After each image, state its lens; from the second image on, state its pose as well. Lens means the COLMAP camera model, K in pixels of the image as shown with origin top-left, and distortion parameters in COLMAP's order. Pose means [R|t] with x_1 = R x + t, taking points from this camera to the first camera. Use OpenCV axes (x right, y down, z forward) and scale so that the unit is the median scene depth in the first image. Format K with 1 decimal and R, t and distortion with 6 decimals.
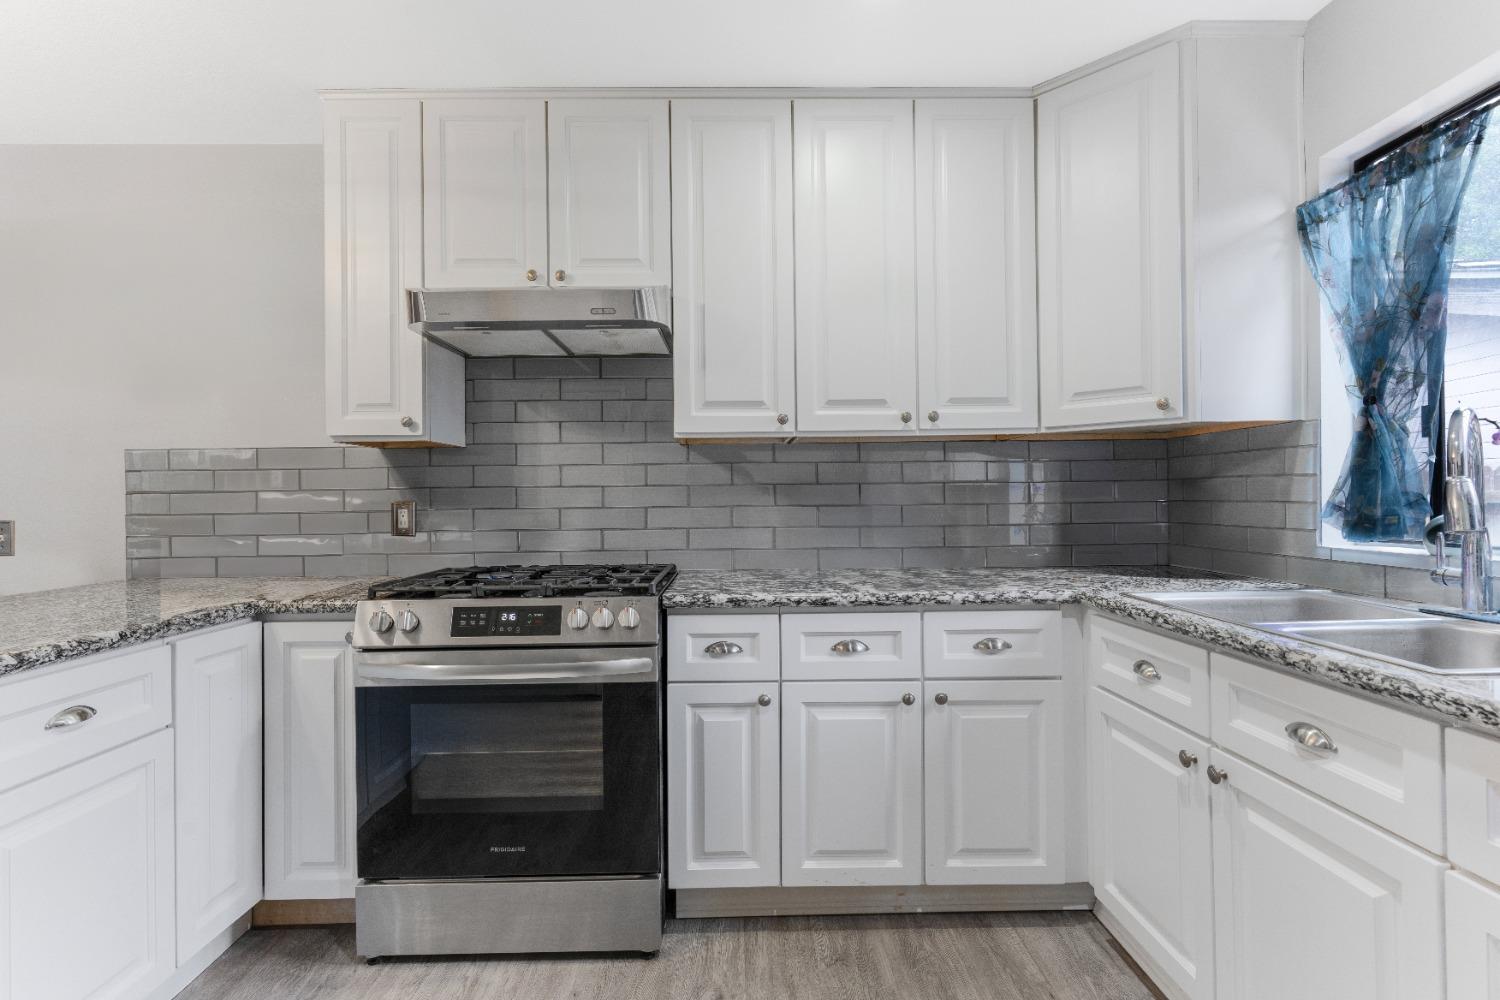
lens RADIAL K [[732.4, 0, 742.7], [0, 732.4, 495.6], [0, 0, 1]] dist [0.000921, 0.000104]
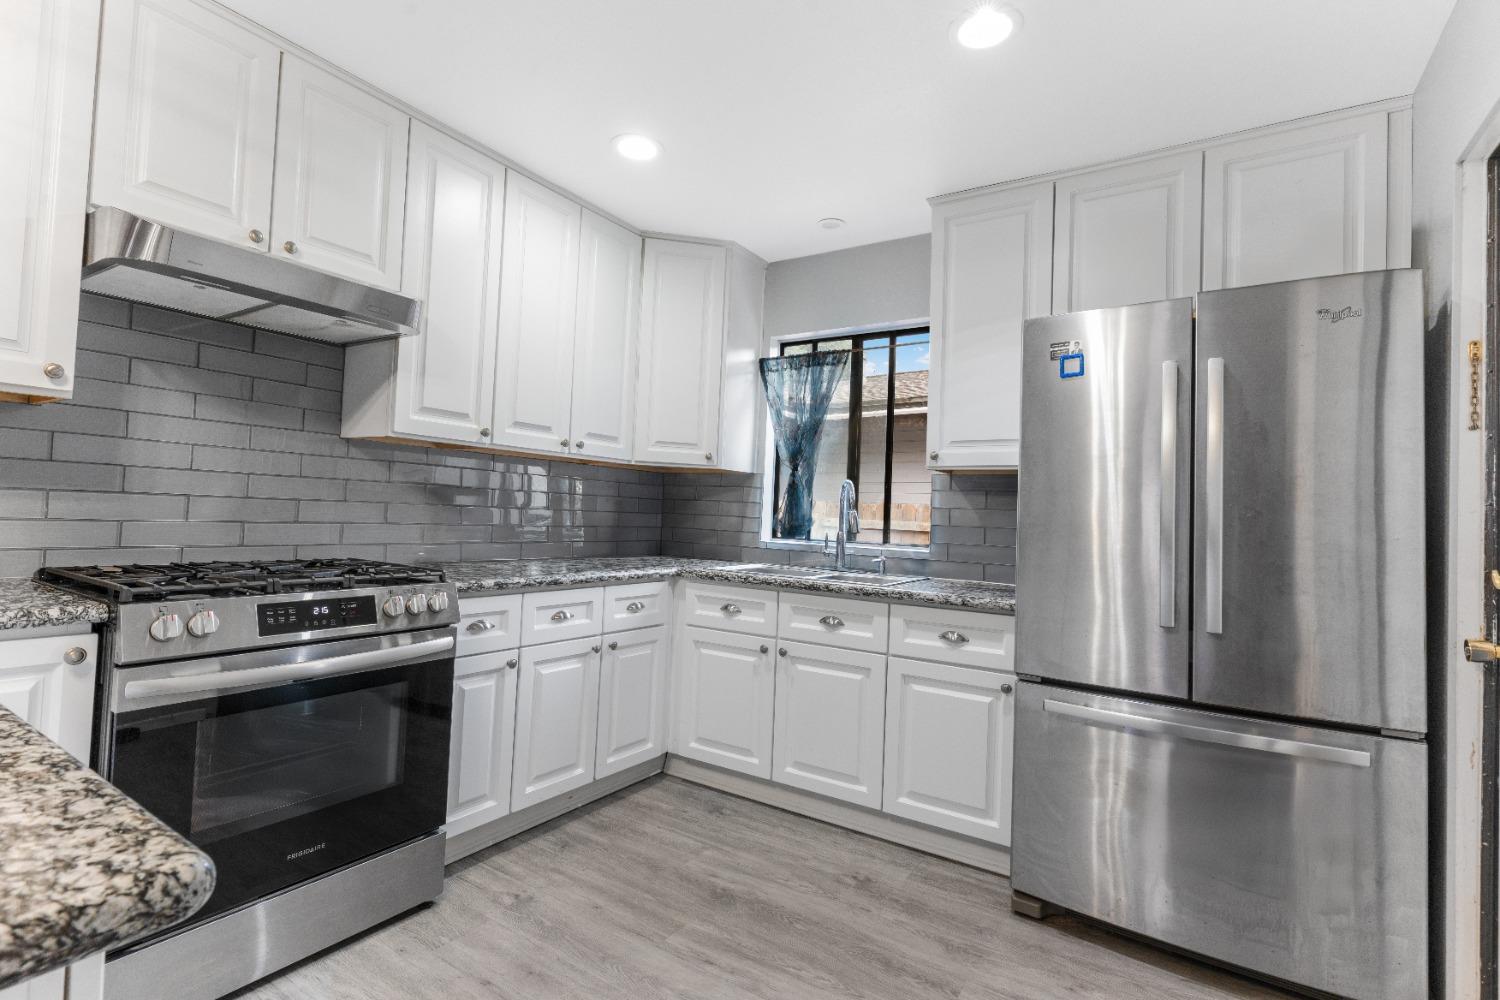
lens RADIAL K [[732.4, 0, 742.7], [0, 732.4, 495.6], [0, 0, 1]] dist [0.000921, 0.000104]
pose [[0.548228, 0.055497, 0.834486, -0.799593], [-0.053438, 0.998081, -0.031270, 0.013676], [-0.834620, -0.027450, 0.550141, 0.002735]]
